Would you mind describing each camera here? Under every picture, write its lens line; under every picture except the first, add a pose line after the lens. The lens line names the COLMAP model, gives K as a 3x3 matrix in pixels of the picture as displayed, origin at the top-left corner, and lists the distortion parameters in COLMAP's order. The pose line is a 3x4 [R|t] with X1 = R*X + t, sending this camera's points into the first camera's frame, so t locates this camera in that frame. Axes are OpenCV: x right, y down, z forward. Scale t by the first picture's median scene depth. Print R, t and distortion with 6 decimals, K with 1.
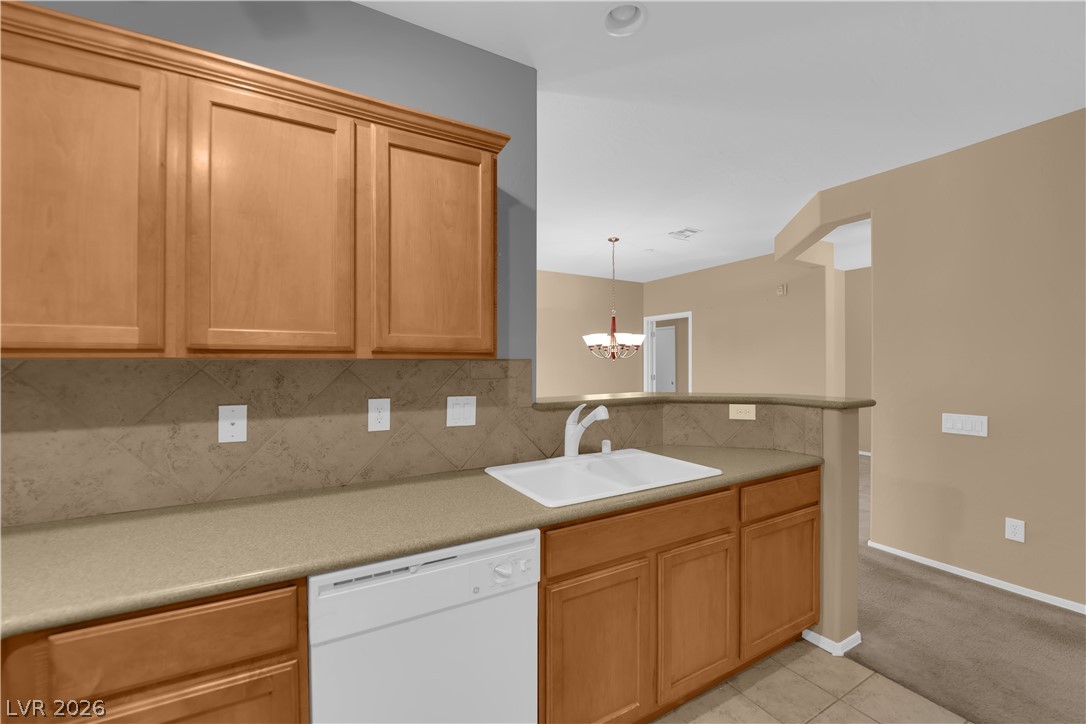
lens RADIAL K [[439.6, 0, 543.0], [0, 439.6, 362.0], [0, 0, 1]] dist [-0.016066, -0.000715]
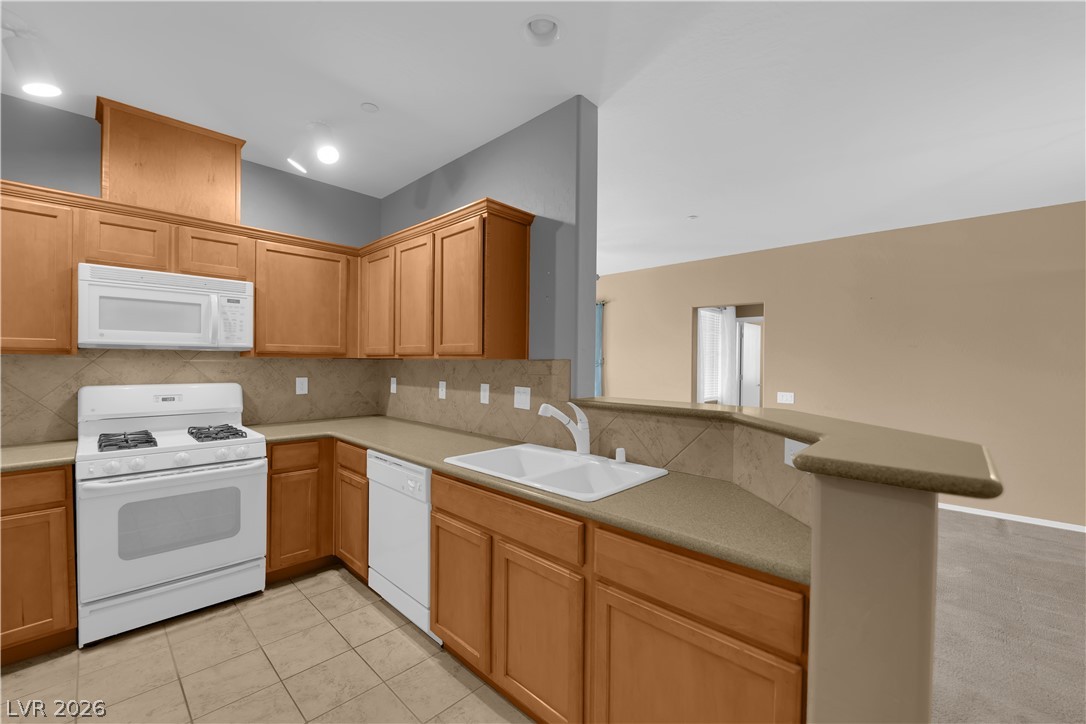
lens RADIAL K [[439.6, 0, 543.0], [0, 439.6, 362.0], [0, 0, 1]] dist [-0.016066, -0.000715]
pose [[0.289661, 0.003876, -0.957121, 1.199865], [-0.012025, 0.999928, 0.000410, 0.000716], [0.957054, 0.011390, 0.289687, 0.713526]]
